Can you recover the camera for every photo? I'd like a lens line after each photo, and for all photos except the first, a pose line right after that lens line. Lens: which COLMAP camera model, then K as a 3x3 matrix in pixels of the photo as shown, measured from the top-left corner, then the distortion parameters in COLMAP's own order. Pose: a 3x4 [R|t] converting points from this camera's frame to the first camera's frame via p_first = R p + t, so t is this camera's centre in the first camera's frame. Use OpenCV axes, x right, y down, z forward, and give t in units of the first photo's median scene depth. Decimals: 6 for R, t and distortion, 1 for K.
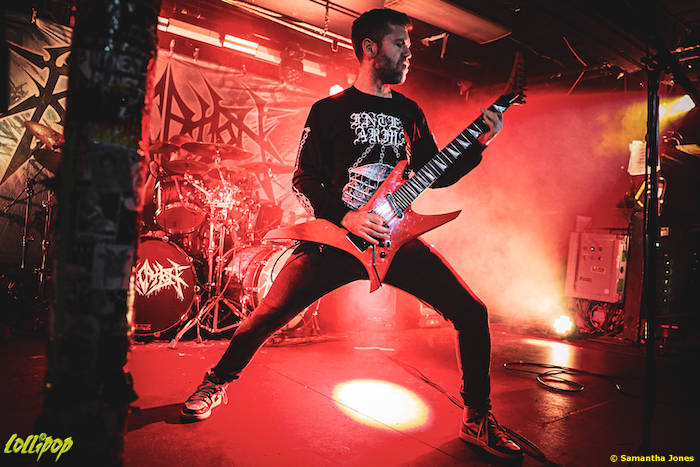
lens RADIAL K [[497.9, 0, 350.0], [0, 497.9, 233.5], [0, 0, 1]] dist [-0.048270, 0.006788]
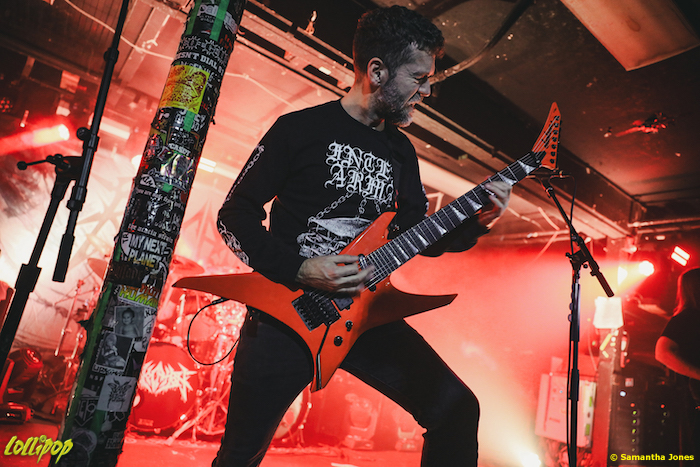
lens RADIAL K [[454.2, 0, 350.0], [0, 454.2, 233.5], [0, 0, 1]] dist [-0.037076, 0.004676]
pose [[0.993977, 0.096124, -0.052630, 0.056308], [-0.105490, 0.969357, -0.221854, -0.050962], [0.029691, 0.226070, 0.973658, -0.085923]]
